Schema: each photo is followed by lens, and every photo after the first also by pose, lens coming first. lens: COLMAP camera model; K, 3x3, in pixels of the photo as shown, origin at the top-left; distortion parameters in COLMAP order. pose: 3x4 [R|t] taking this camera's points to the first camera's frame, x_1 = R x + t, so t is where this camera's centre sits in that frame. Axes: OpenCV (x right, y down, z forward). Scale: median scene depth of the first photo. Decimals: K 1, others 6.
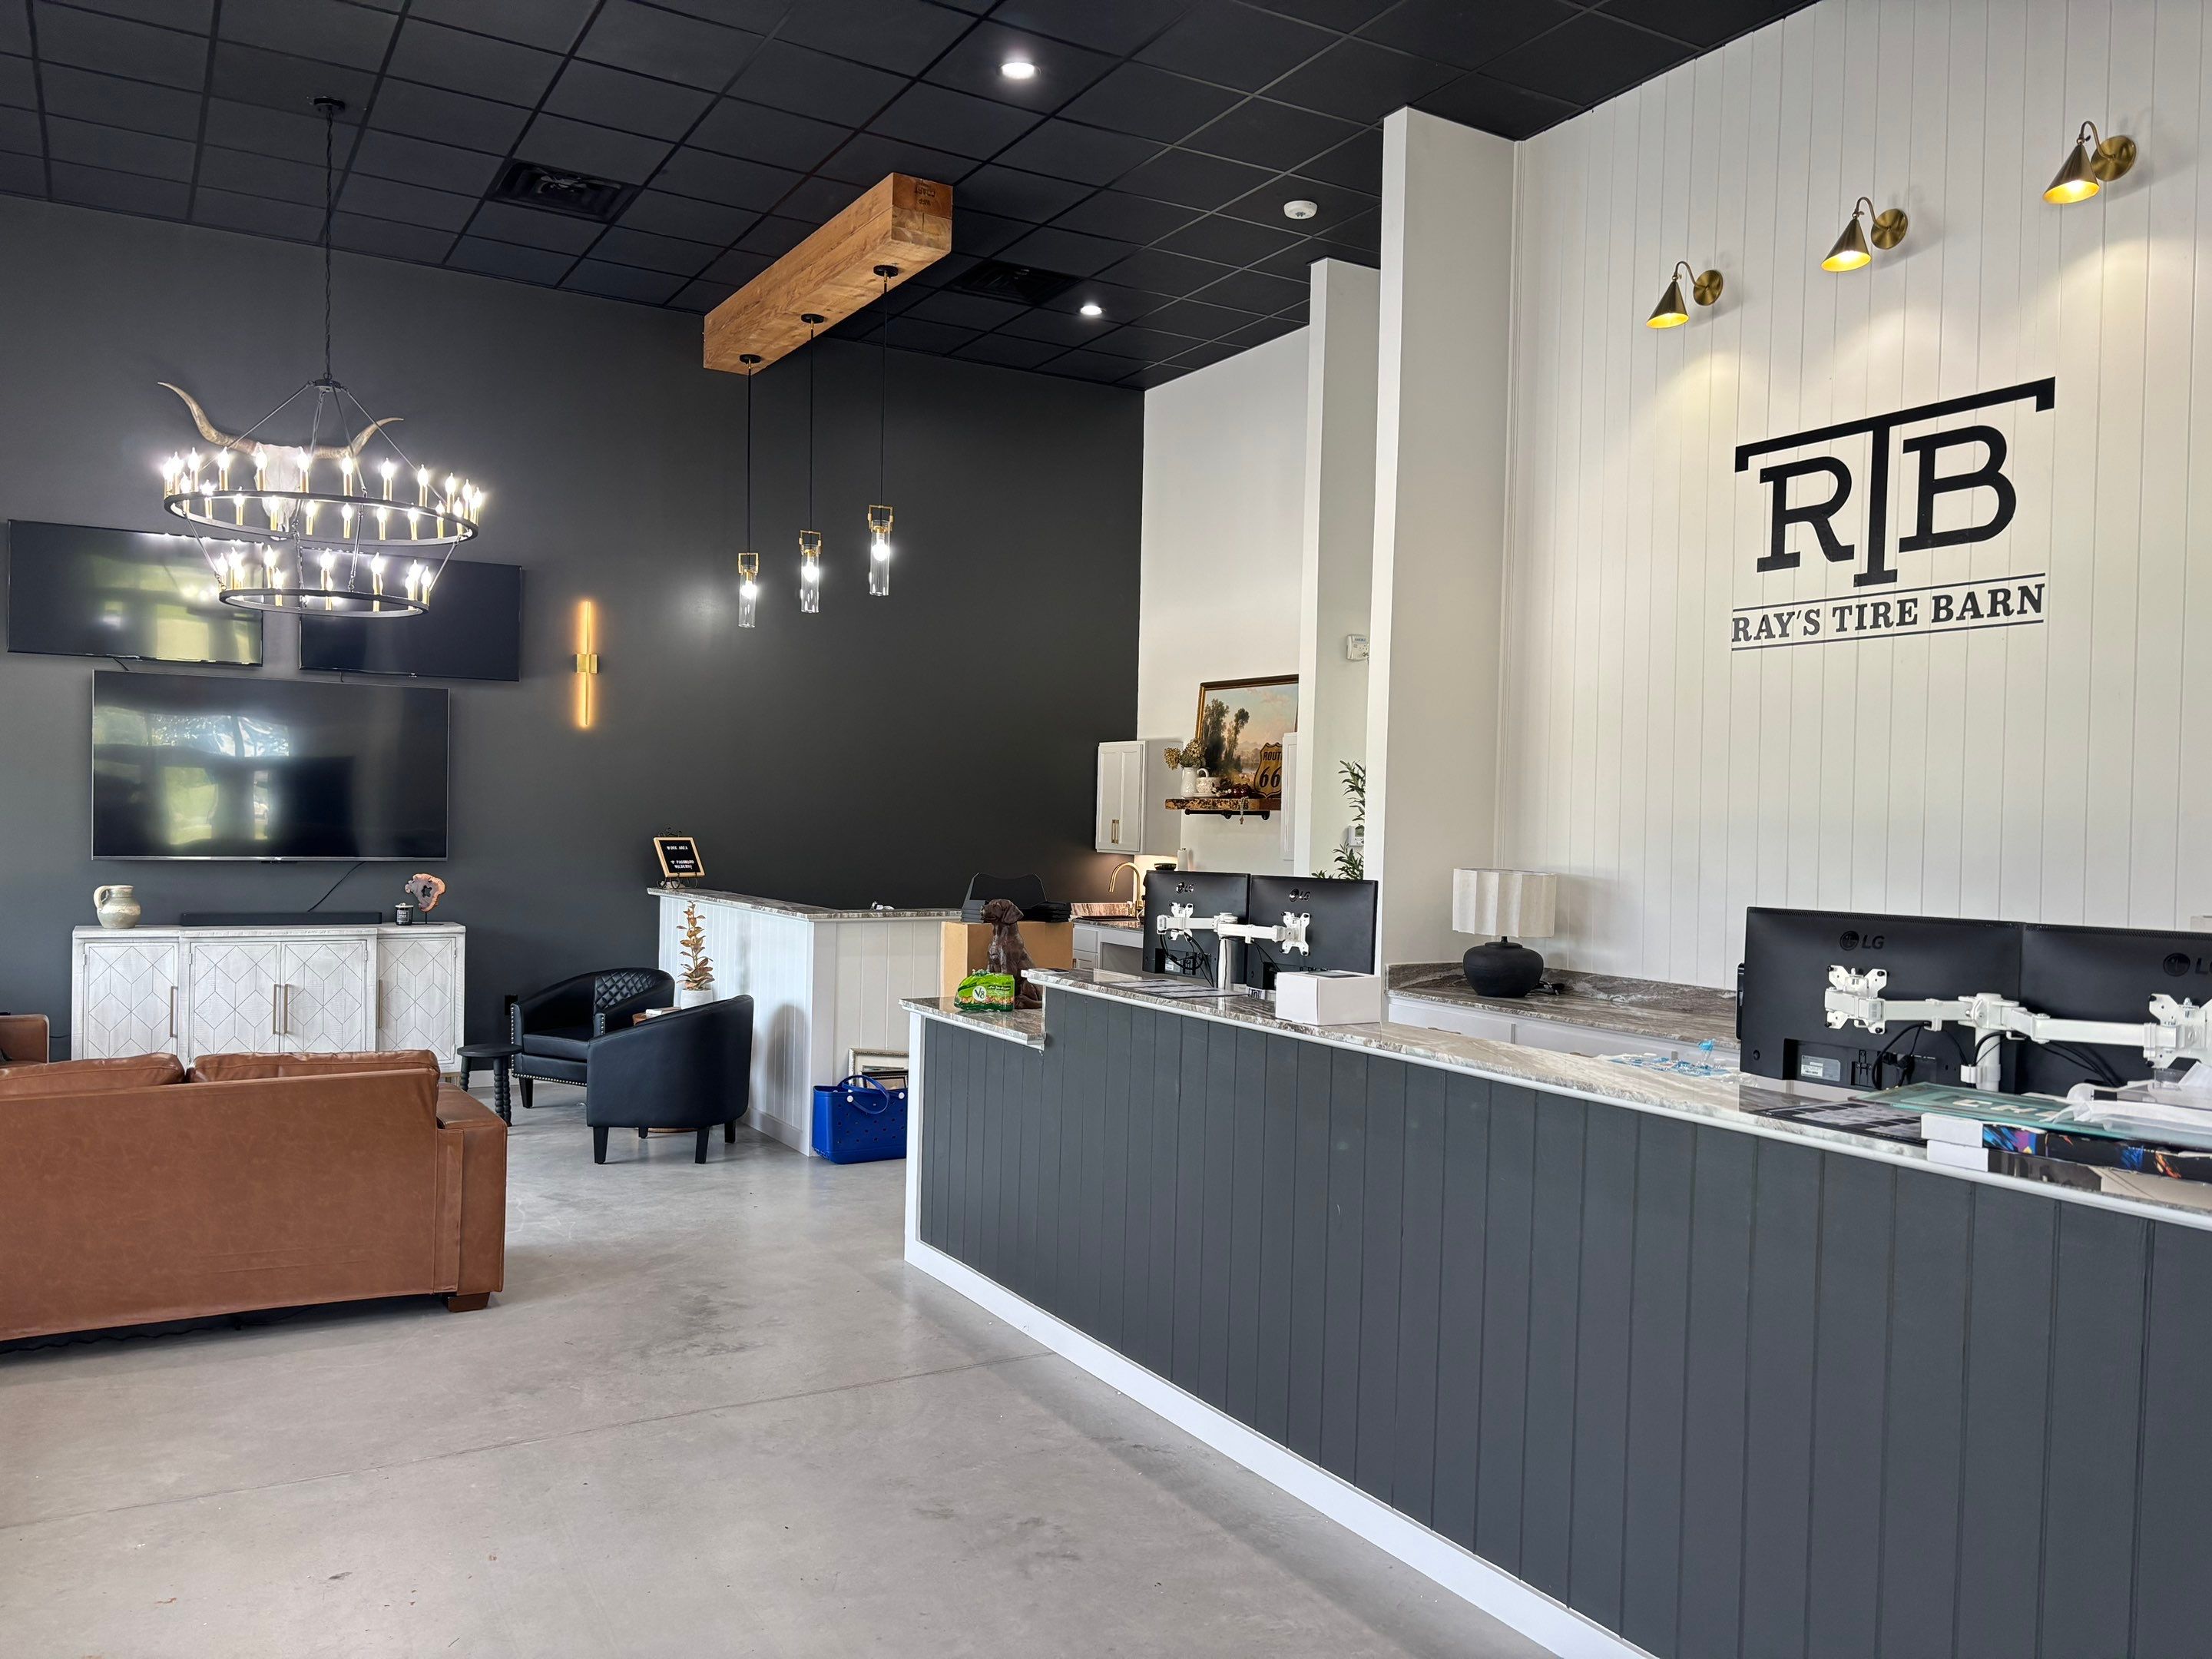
lens RADIAL K [[1660.8, 0, 1103.1], [0, 1660.8, 830.6], [0, 0, 1]] dist [-0.053850, -0.002358]
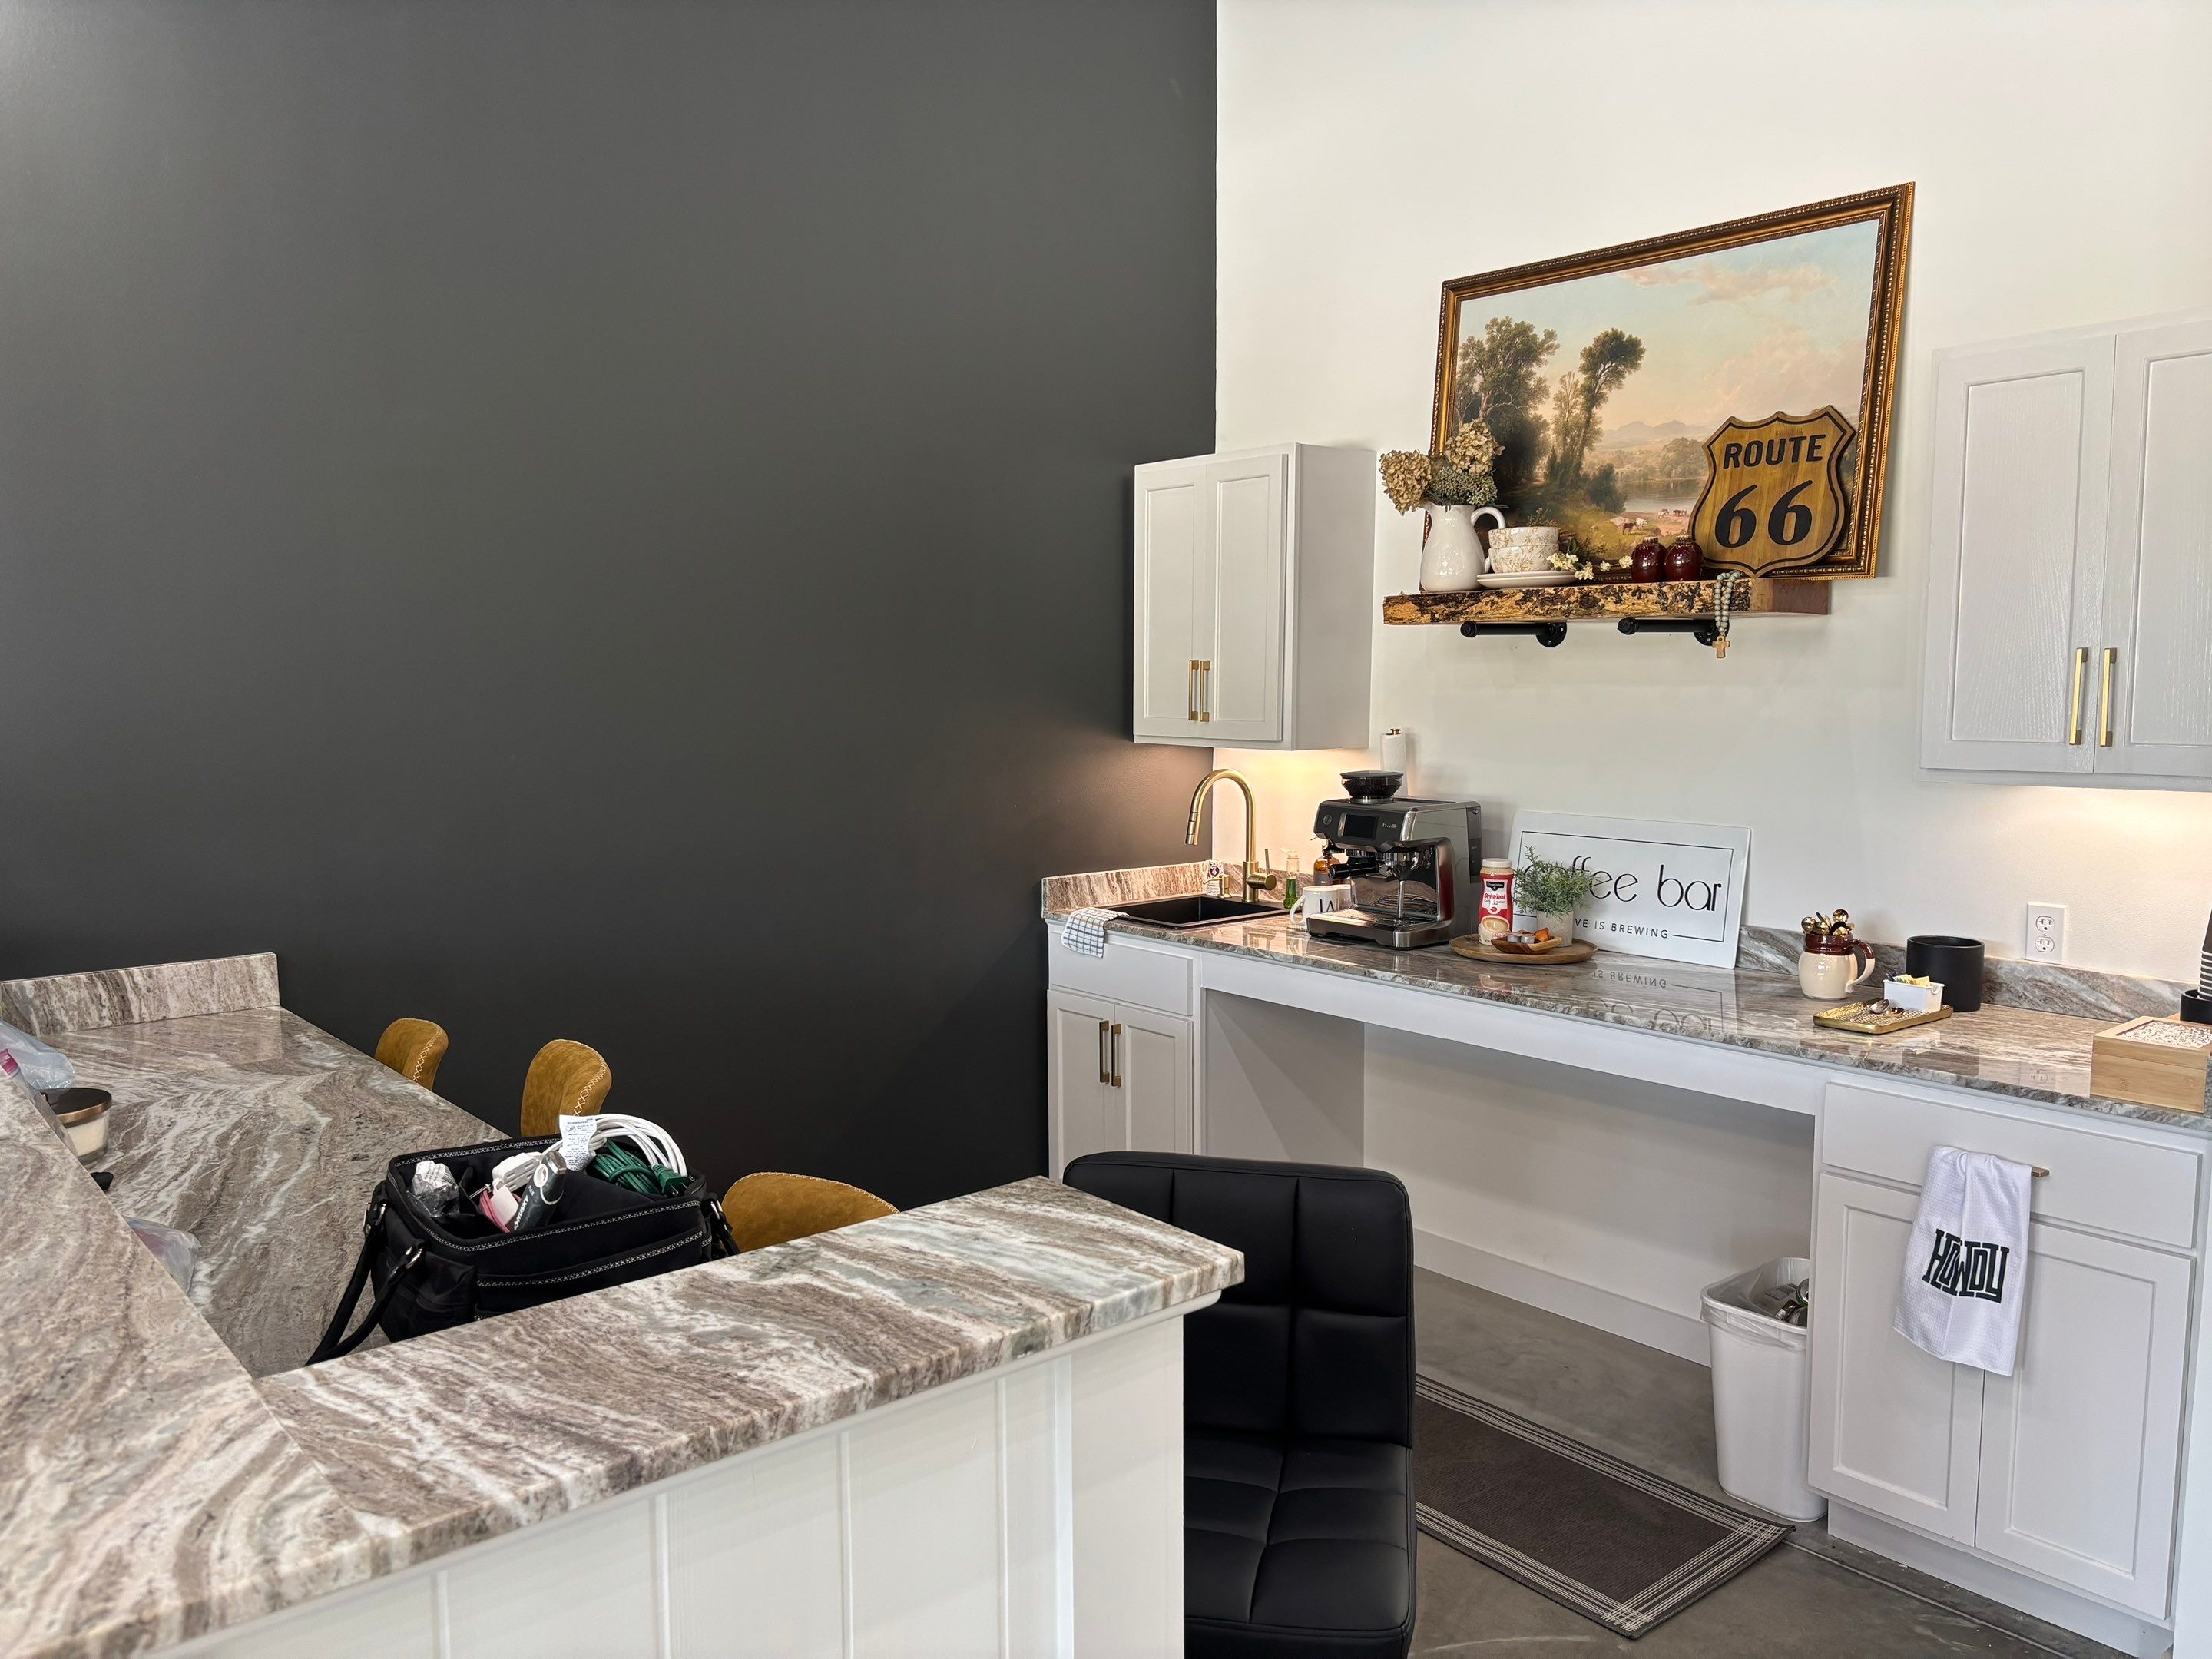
lens RADIAL K [[1660.8, 0, 1107.7], [0, 1660.8, 838.1], [0, 0, 1]] dist [-0.053850, -0.002358]
pose [[0.987809, -0.032540, 0.152232, -0.076713], [0.019040, 0.995822, 0.089314, 0.000150], [-0.154502, -0.085327, 0.984301, 0.653122]]
